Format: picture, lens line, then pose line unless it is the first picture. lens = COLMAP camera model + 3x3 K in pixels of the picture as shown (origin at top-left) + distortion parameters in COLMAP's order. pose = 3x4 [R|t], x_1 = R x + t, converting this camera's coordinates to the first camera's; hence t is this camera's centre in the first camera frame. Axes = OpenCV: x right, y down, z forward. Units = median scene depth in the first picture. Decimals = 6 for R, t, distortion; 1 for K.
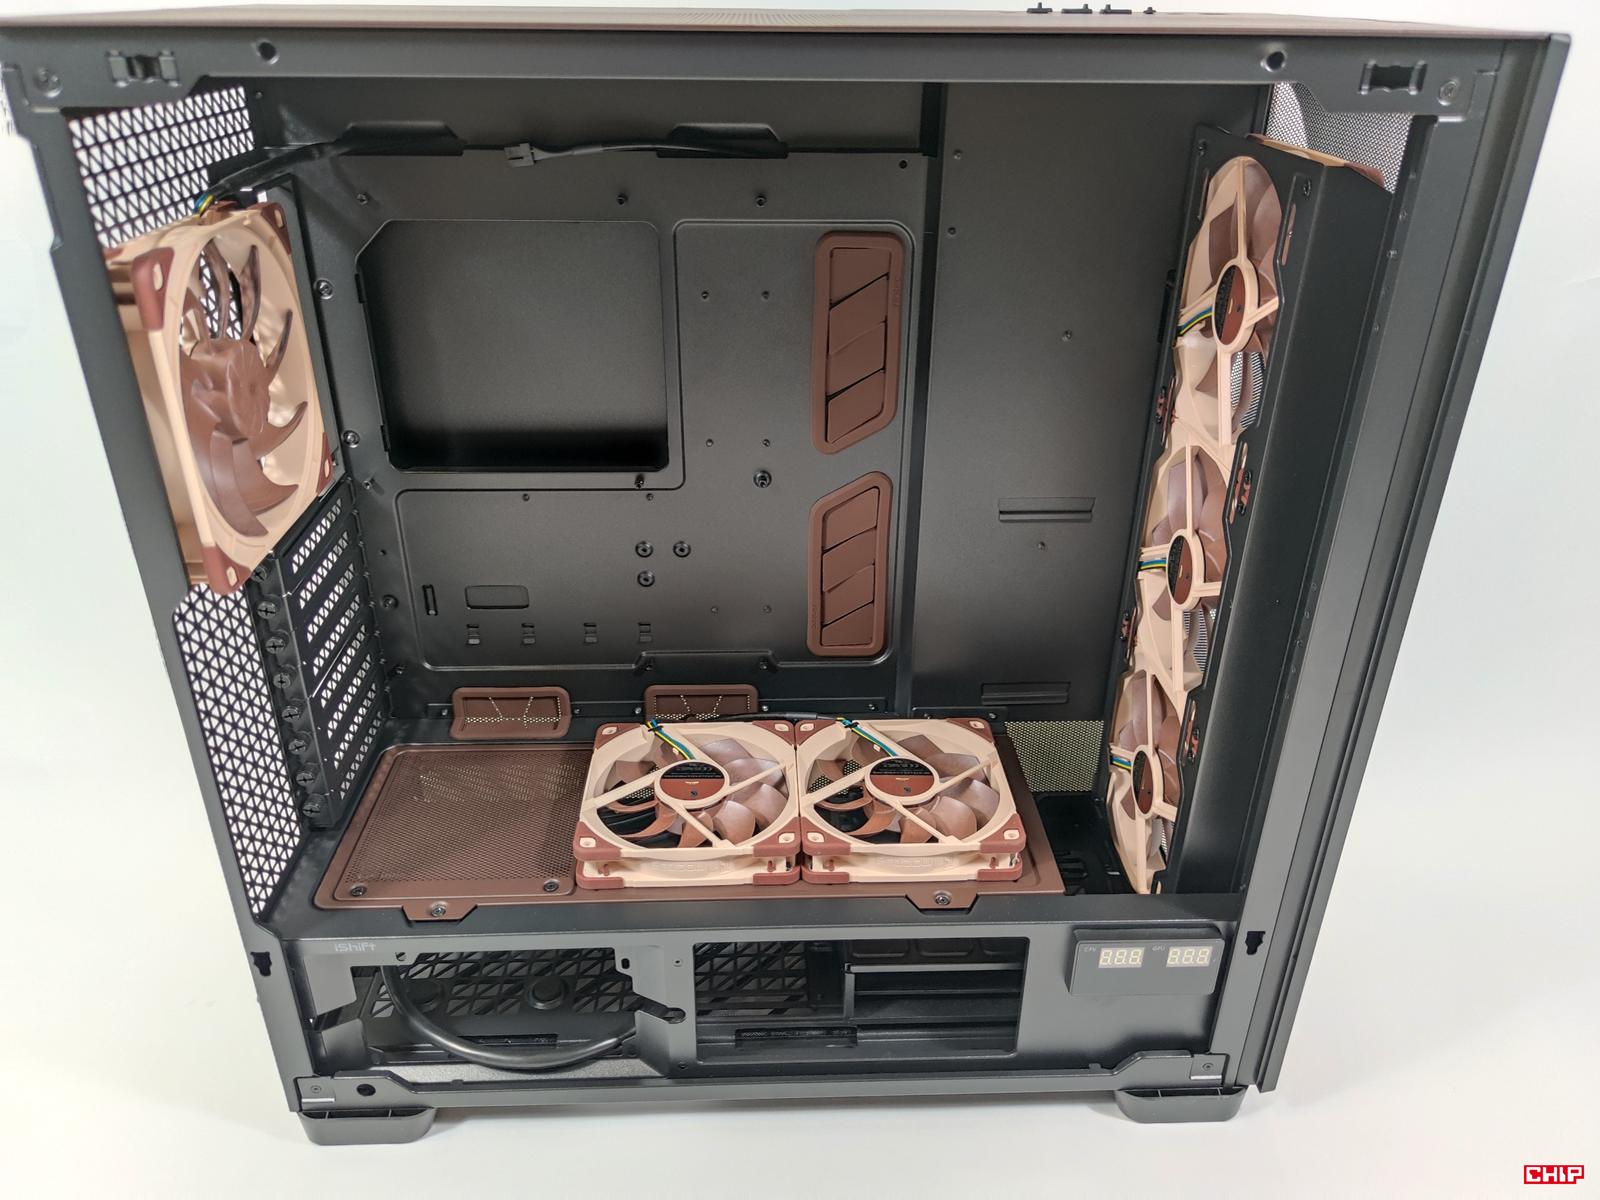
lens RADIAL K [[1174.3, 0, 800.0], [0, 1174.3, 600.0], [0, 0, 1]] dist [0.043986, -0.005419]
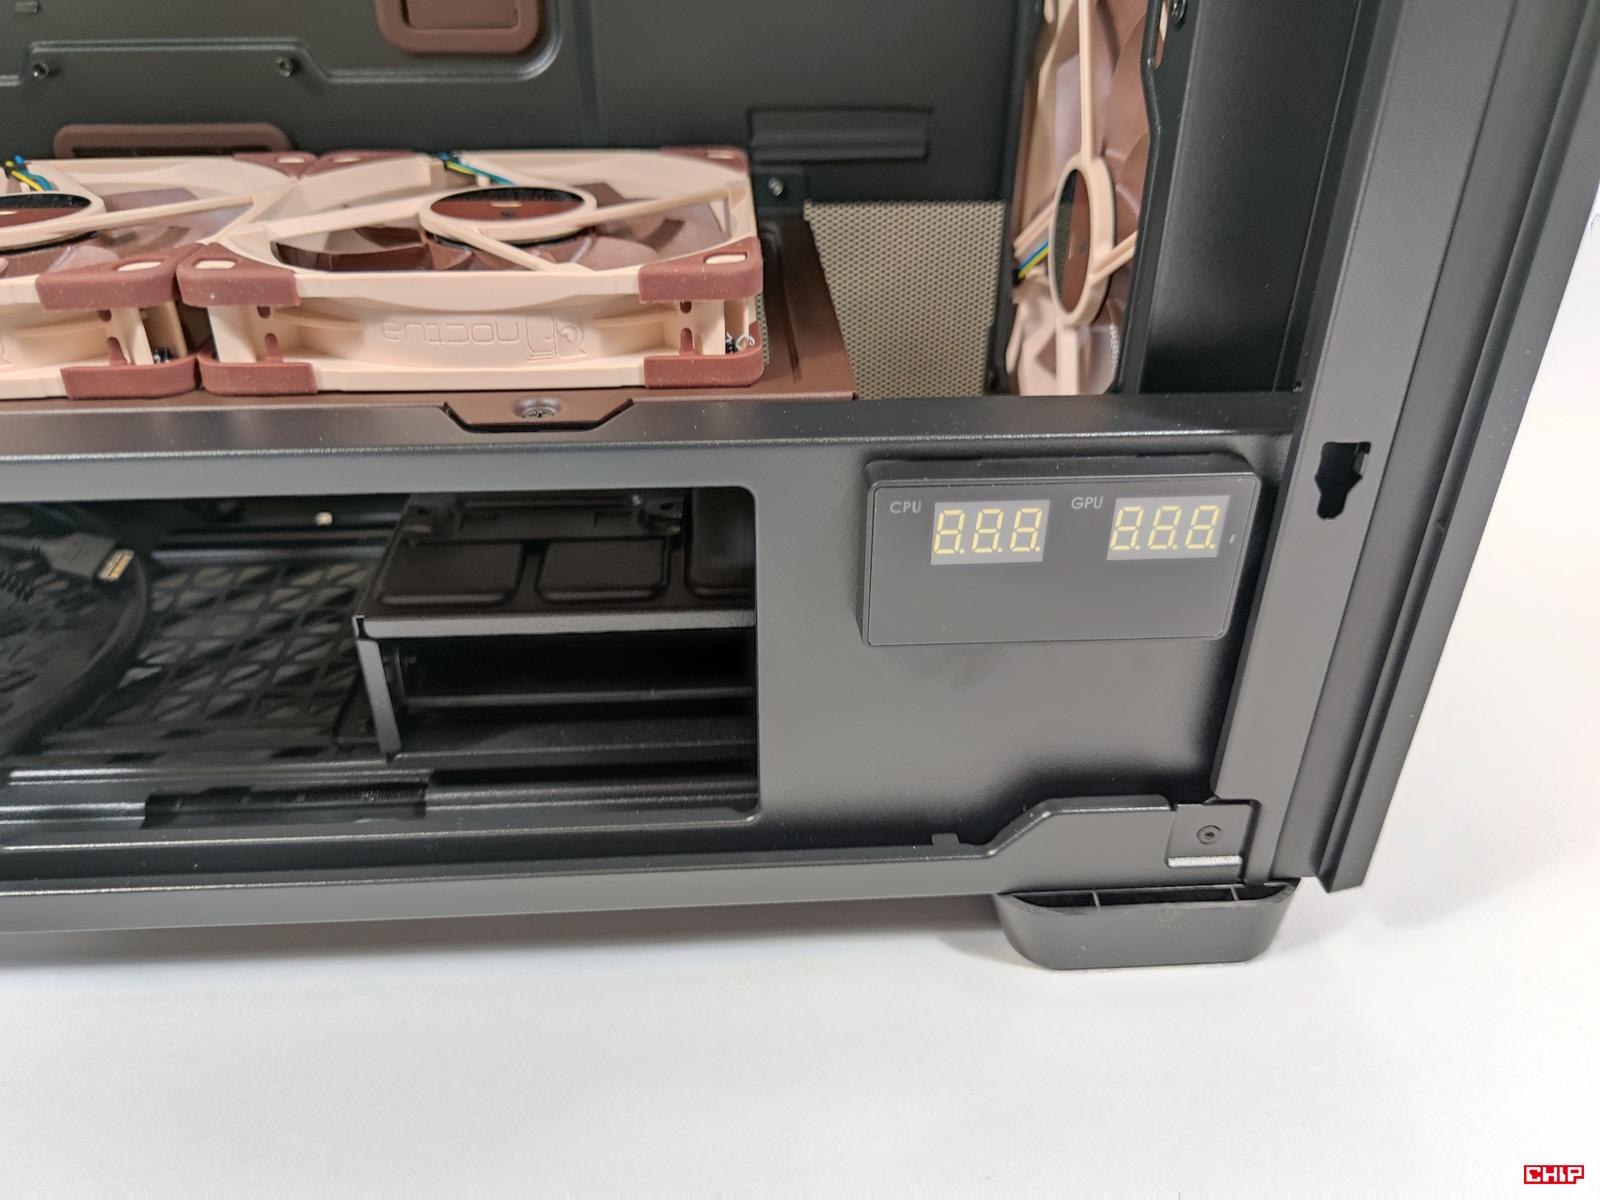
lens RADIAL K [[1183.5, 0, 800.0], [0, 1183.5, 600.0], [0, 0, 1]] dist [0.054997, -0.118304]
pose [[0.999858, -0.014213, 0.009078, 0.191981], [0.013698, 0.998425, 0.054400, 0.280479], [-0.009837, -0.054268, 0.998478, 0.574064]]
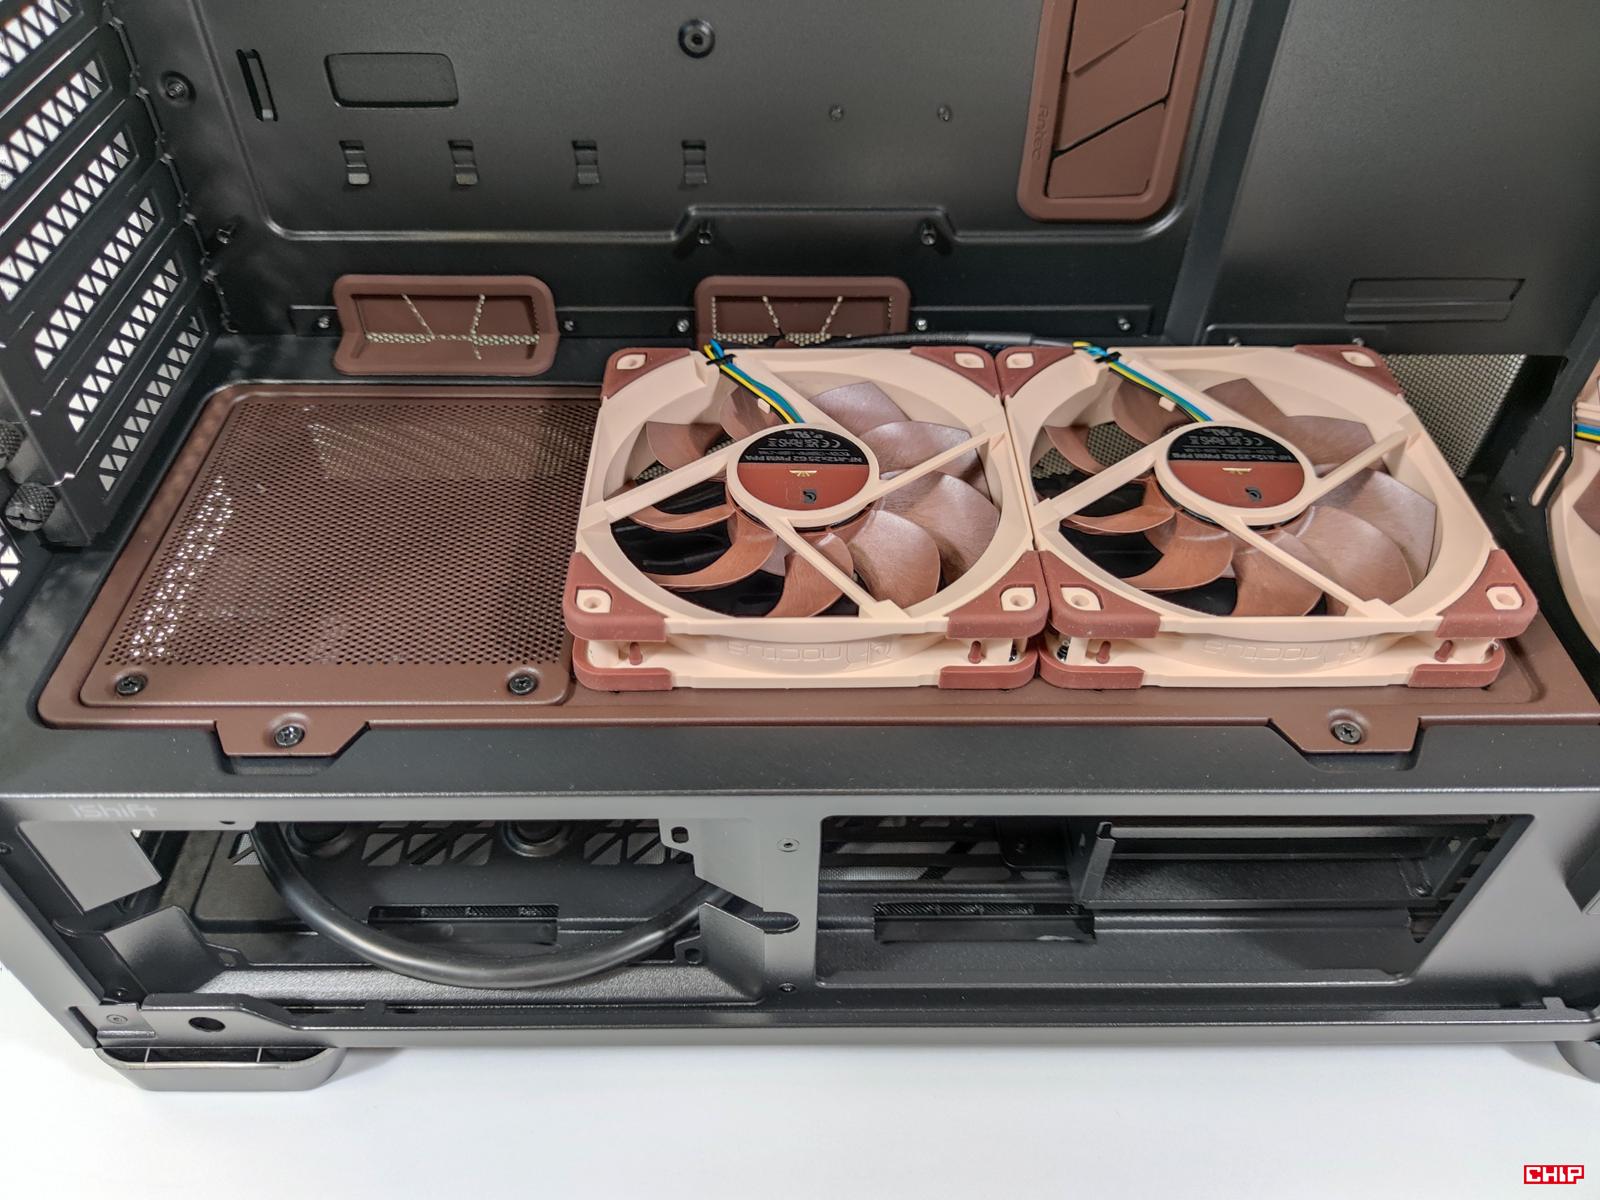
lens RADIAL K [[1183.5, 0, 800.0], [0, 1183.5, 600.0], [0, 0, 1]] dist [0.054997, -0.118304]
pose [[0.999735, 0.016785, -0.015762, -0.086408], [-0.011364, 0.955051, 0.296223, 0.061740], [0.020025, -0.295966, 0.954989, 0.525203]]
